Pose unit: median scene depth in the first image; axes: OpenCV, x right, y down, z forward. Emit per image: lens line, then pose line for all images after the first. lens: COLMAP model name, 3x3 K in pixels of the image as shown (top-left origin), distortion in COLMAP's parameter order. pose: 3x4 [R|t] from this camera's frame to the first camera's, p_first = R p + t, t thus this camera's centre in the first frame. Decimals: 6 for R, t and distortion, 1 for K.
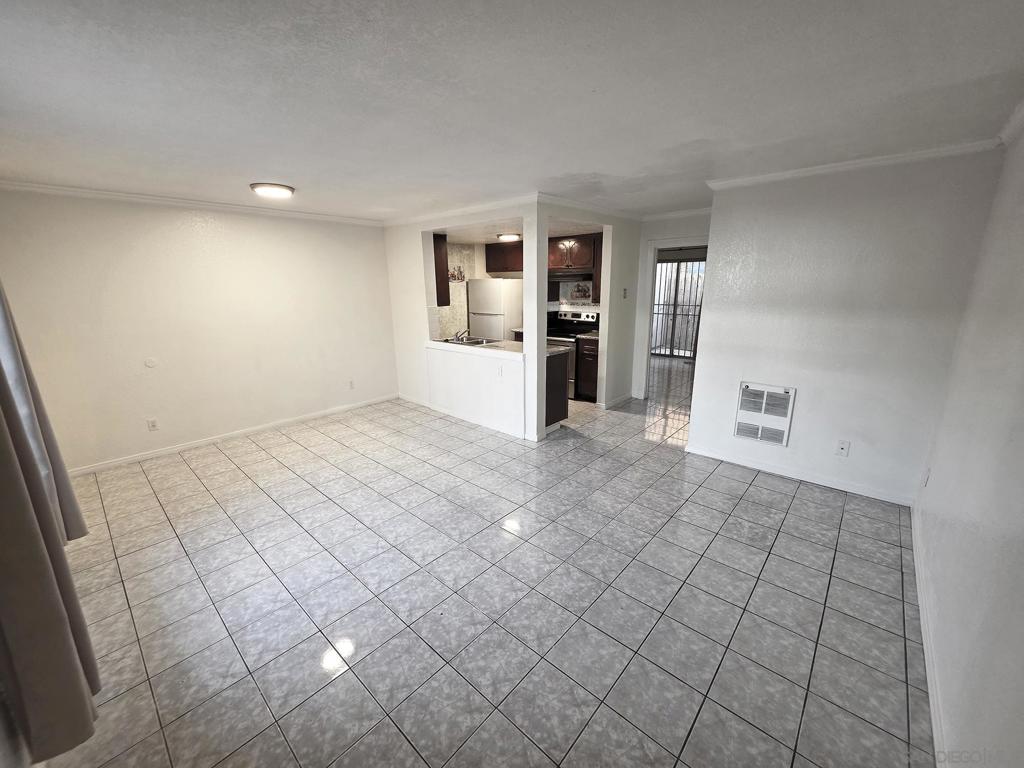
lens RADIAL K [[408.2, 0, 512.0], [0, 408.2, 385.1], [0, 0, 1]] dist [0.001779, -0.000575]
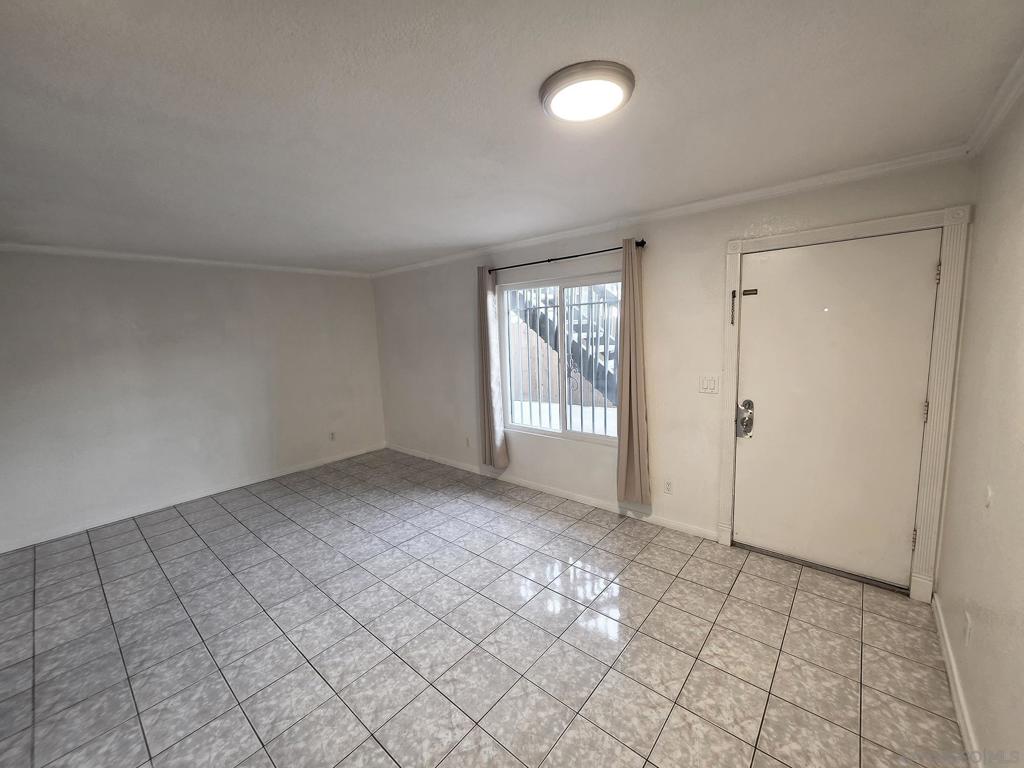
lens RADIAL K [[408.2, 0, 506.8], [0, 408.2, 370.4], [0, 0, 1]] dist [0.001779, -0.000575]
pose [[-0.998622, 0.051681, -0.009156, -0.430755], [0.045413, 0.938266, 0.342922, -0.327213], [0.026313, 0.342033, -0.939319, 1.330916]]
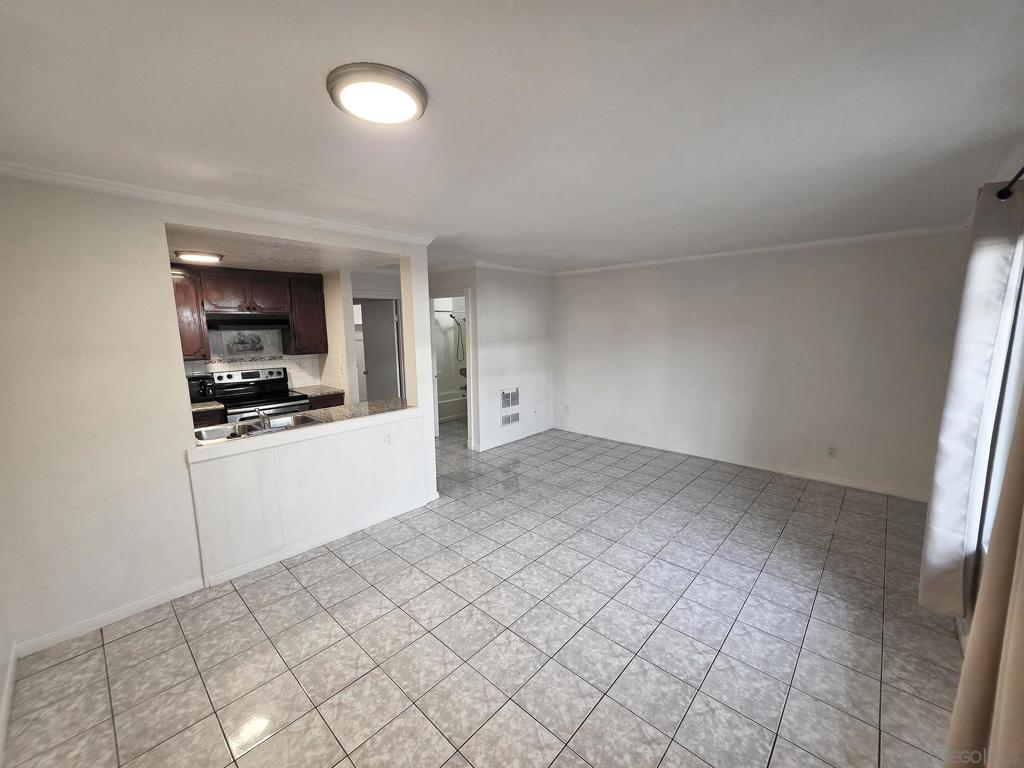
lens RADIAL K [[408.2, 0, 512.4], [0, 408.2, 381.2], [0, 0, 1]] dist [0.001779, -0.000575]
pose [[0.013506, -0.122280, 0.992404, -0.908294], [0.258815, 0.959098, 0.114654, -0.194016], [-0.965833, 0.255300, 0.044602, 0.818182]]
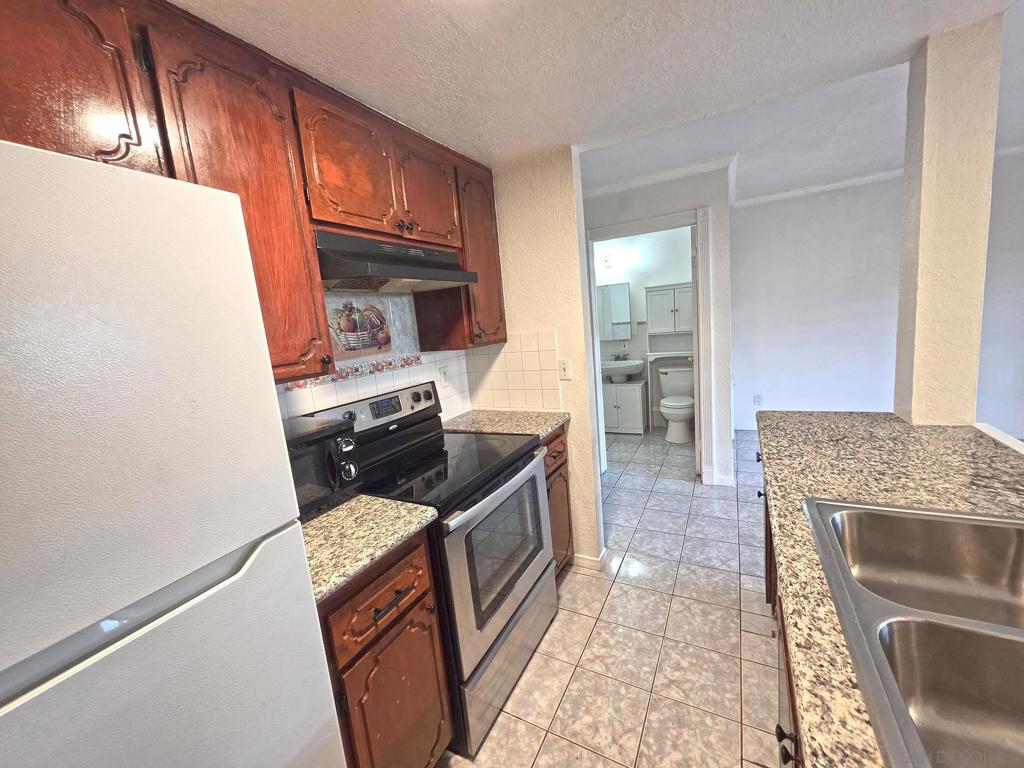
lens RADIAL K [[408.2, 0, 507.7], [0, 408.2, 384.2], [0, 0, 1]] dist [0.001779, -0.000575]
pose [[-0.222796, -0.116387, 0.967892, -0.229519], [0.334616, 0.923399, 0.188061, -0.336444], [-0.915638, 0.365772, -0.166785, 1.534685]]
